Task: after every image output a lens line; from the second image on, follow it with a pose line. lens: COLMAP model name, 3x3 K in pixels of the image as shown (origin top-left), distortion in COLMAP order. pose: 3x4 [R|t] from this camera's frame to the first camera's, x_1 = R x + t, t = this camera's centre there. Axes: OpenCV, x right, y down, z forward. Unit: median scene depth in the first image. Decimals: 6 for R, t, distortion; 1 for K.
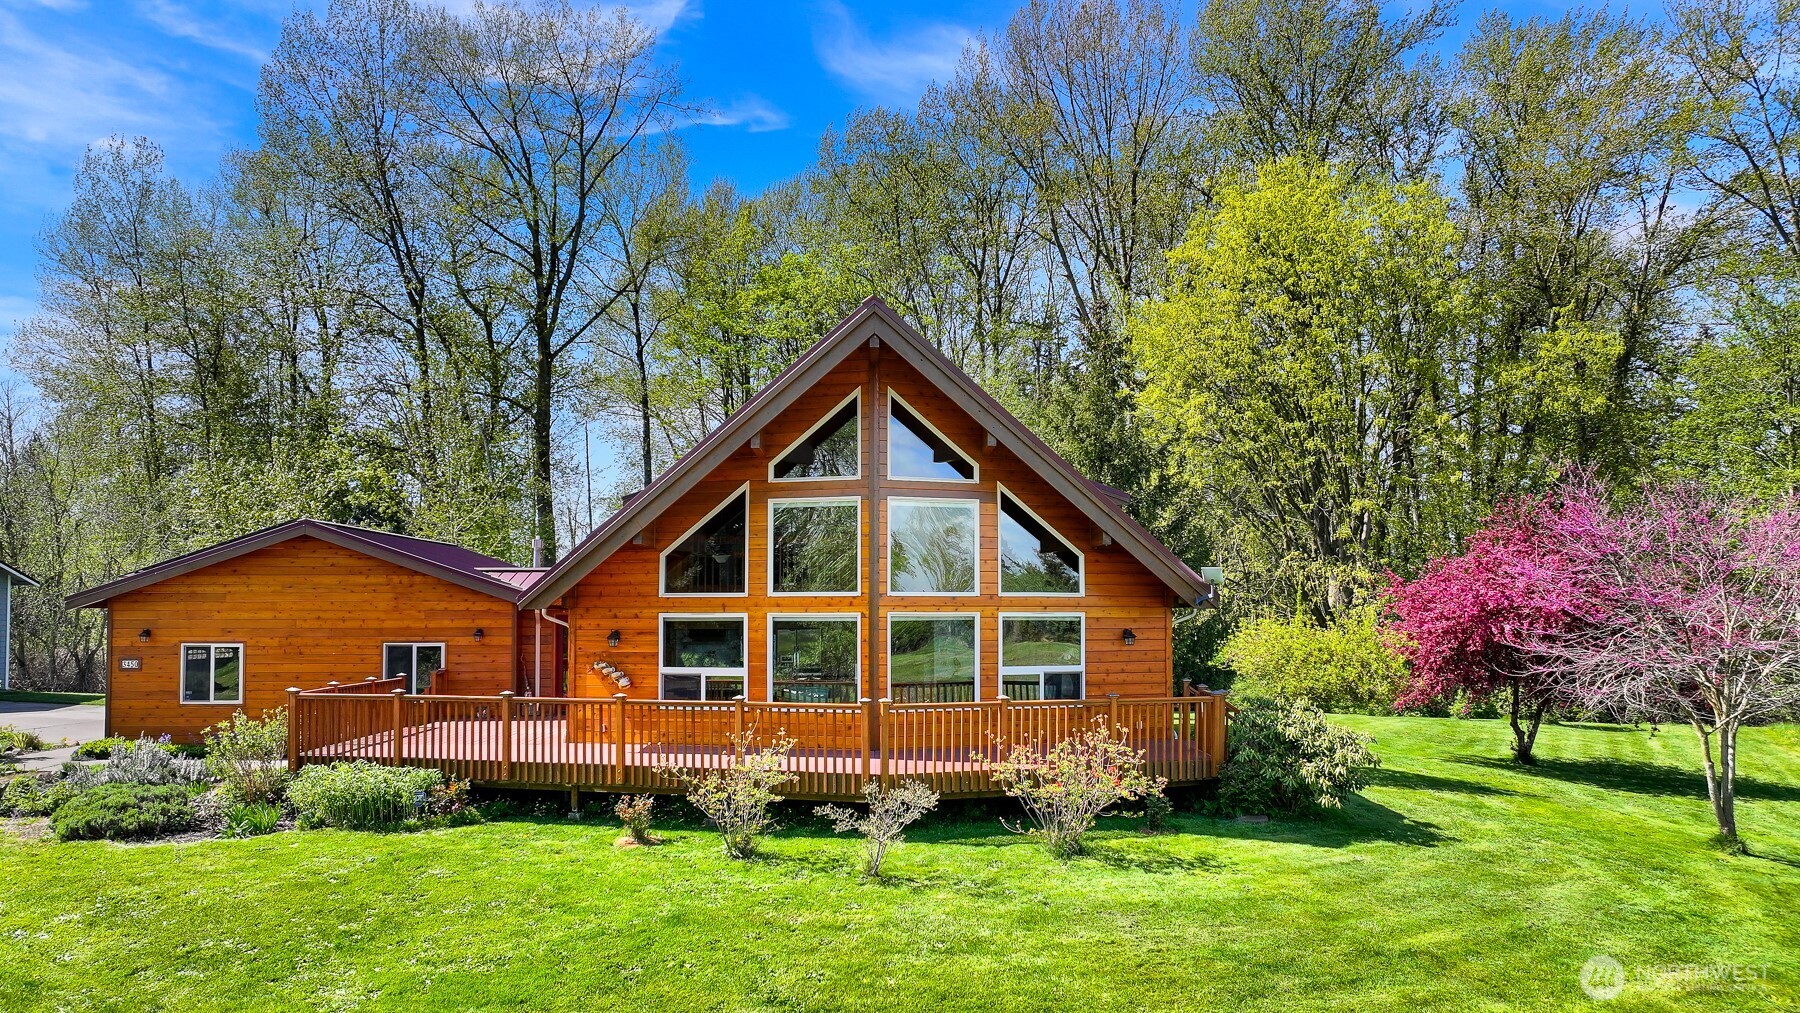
lens RADIAL K [[1255.0, 0, 900.0], [0, 1255.0, 506.5], [0, 0, 1]] dist [0.003884, 0.001616]
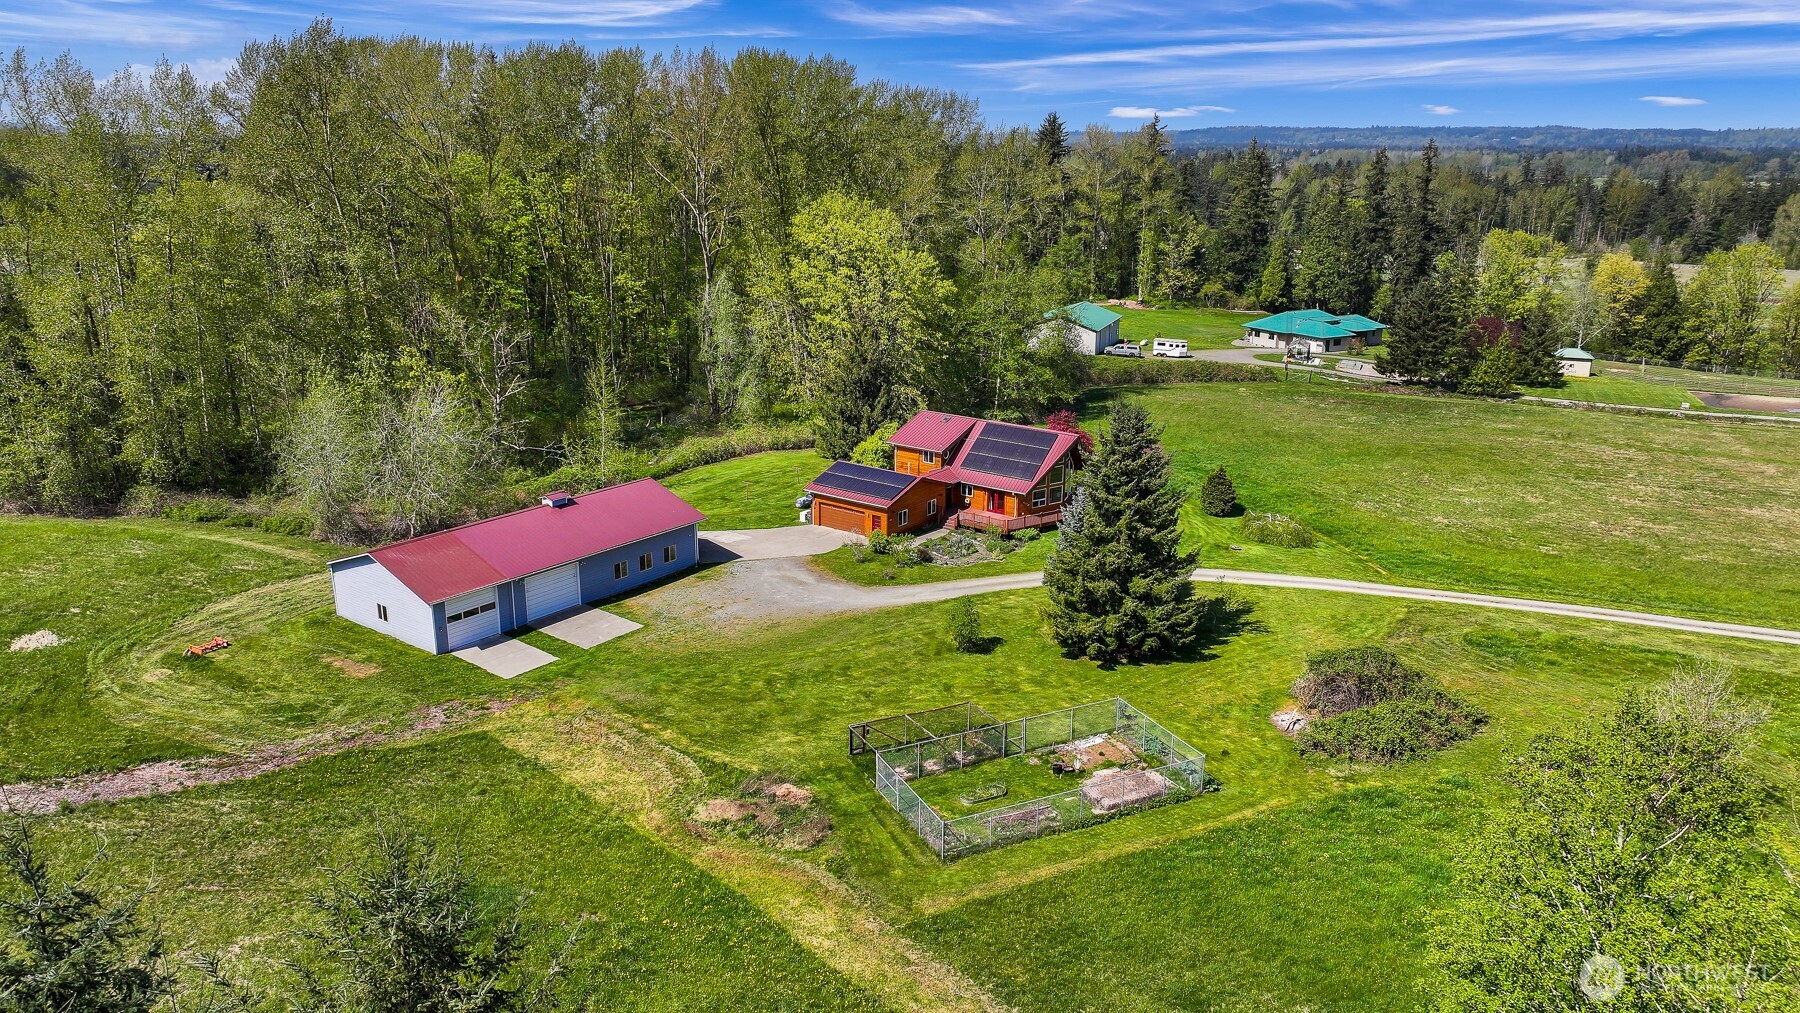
lens RADIAL K [[1255.0, 0, 900.0], [0, 1255.0, 506.5], [0, 0, 1]] dist [0.003884, 0.001616]
pose [[0.634059, -0.216087, 0.742479, -3.524186], [-0.069798, 0.940251, 0.333251, -1.242860], [-0.770128, -0.263124, 0.581093, -1.319711]]
